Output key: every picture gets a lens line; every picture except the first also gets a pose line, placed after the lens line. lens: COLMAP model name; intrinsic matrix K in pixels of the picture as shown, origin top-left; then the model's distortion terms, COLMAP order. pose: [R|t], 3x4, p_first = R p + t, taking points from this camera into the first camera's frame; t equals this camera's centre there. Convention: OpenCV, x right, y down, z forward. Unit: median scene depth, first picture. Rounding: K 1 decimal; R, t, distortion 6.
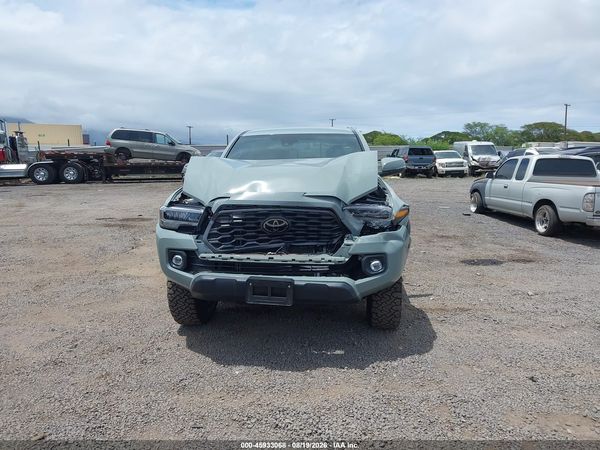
lens RADIAL K [[472.4, 0, 306.2], [0, 472.4, 227.7], [0, 0, 1]] dist [-0.003022, -0.003943]
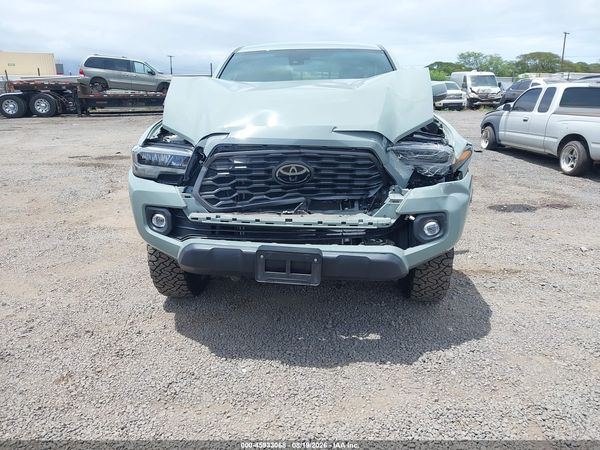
lens RADIAL K [[469.1, 0, 301.7], [0, 469.1, 228.7], [0, 0, 1]] dist [0.044582, -0.058797]
pose [[0.999828, -0.004588, 0.017983, -0.047933], [0.002077, 0.990536, 0.137241, -0.014422], [-0.018442, -0.137180, 0.990374, 0.202851]]
